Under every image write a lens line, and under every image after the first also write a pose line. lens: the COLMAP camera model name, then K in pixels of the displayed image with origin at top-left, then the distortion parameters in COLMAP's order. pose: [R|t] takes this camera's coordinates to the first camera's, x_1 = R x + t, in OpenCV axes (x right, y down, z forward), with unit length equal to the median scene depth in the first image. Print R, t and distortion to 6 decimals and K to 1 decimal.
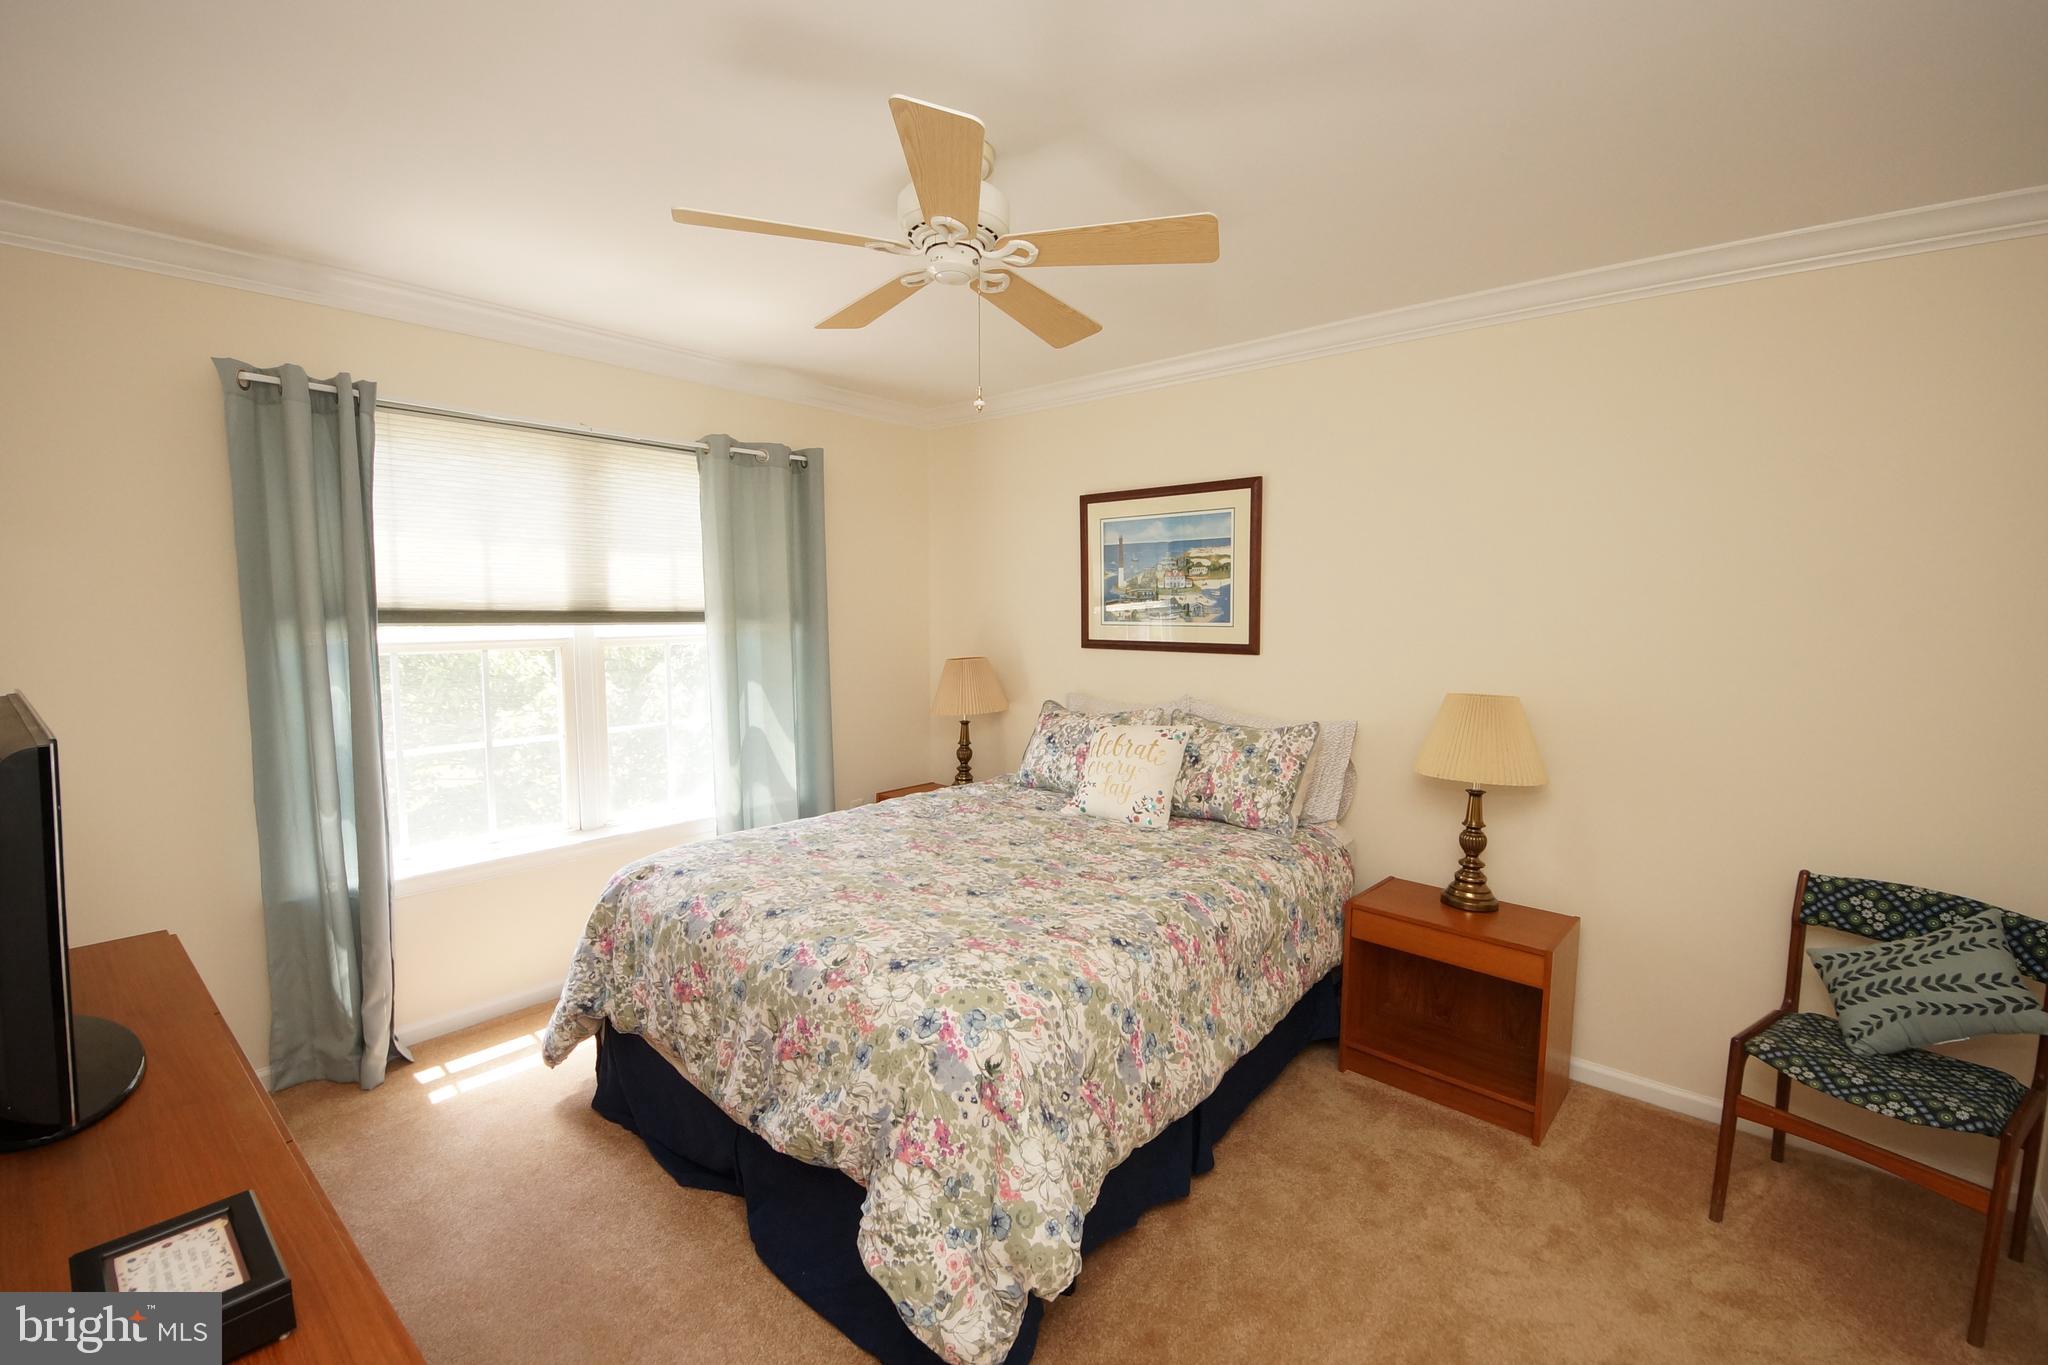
lens RADIAL K [[829.4, 0, 1025.0], [0, 829.4, 678.1], [0, 0, 1]] dist [0.009707, -0.012361]
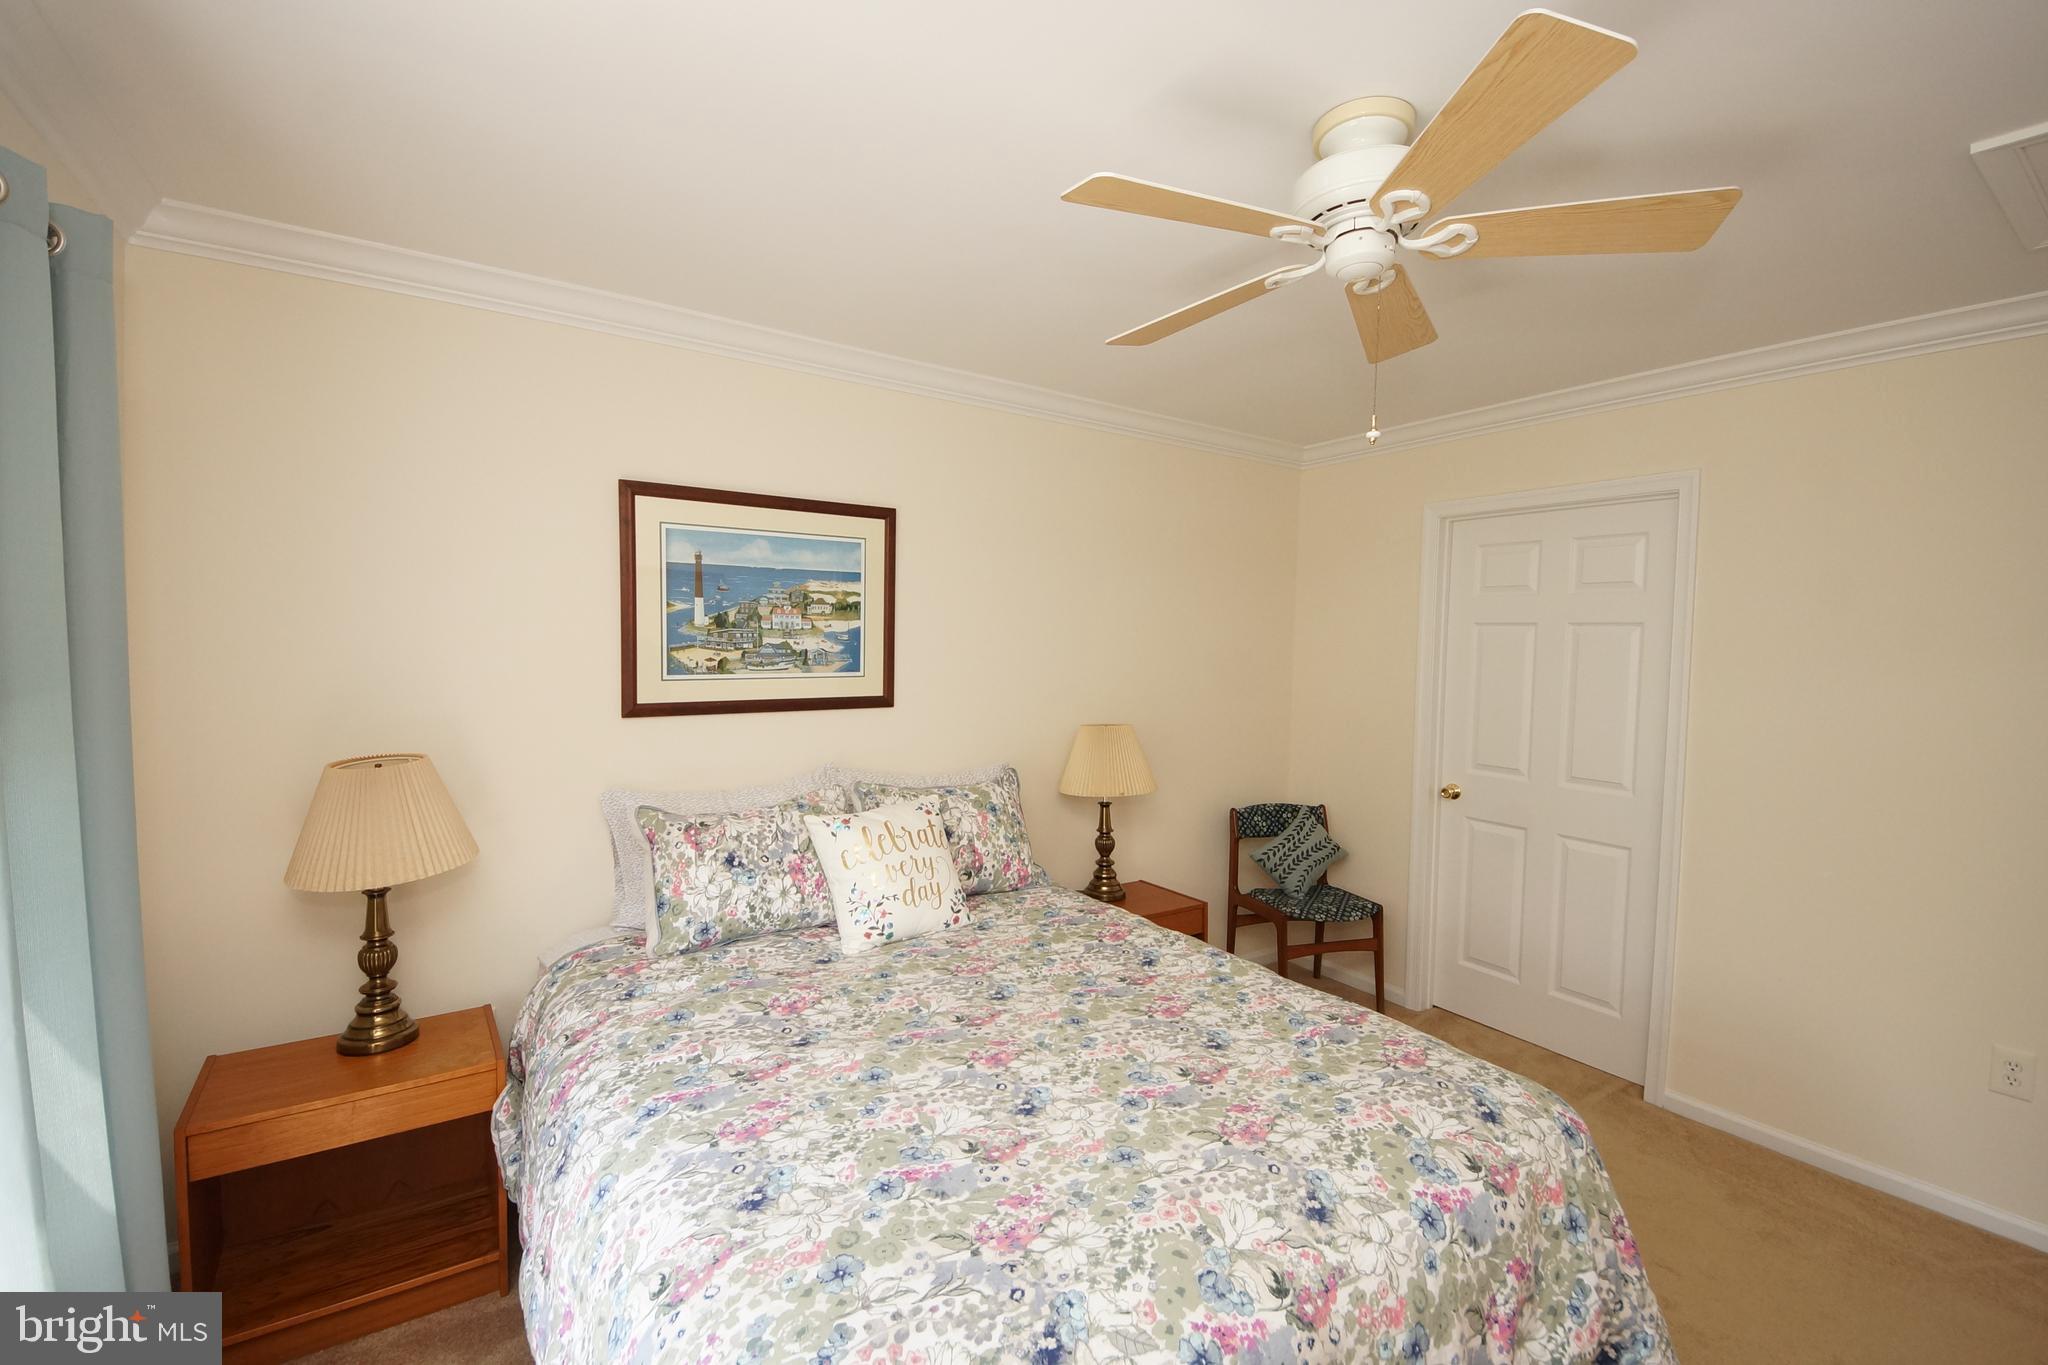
lens RADIAL K [[847.3, 0, 1024.0], [0, 847.3, 682.5], [0, 0, 1]] dist [0.052652, -0.042067]
pose [[0.278383, -0.051112, 0.959109, -0.549046], [0.070773, 0.996960, 0.032587, -0.072894], [-0.957859, 0.058807, 0.281154, 0.598334]]
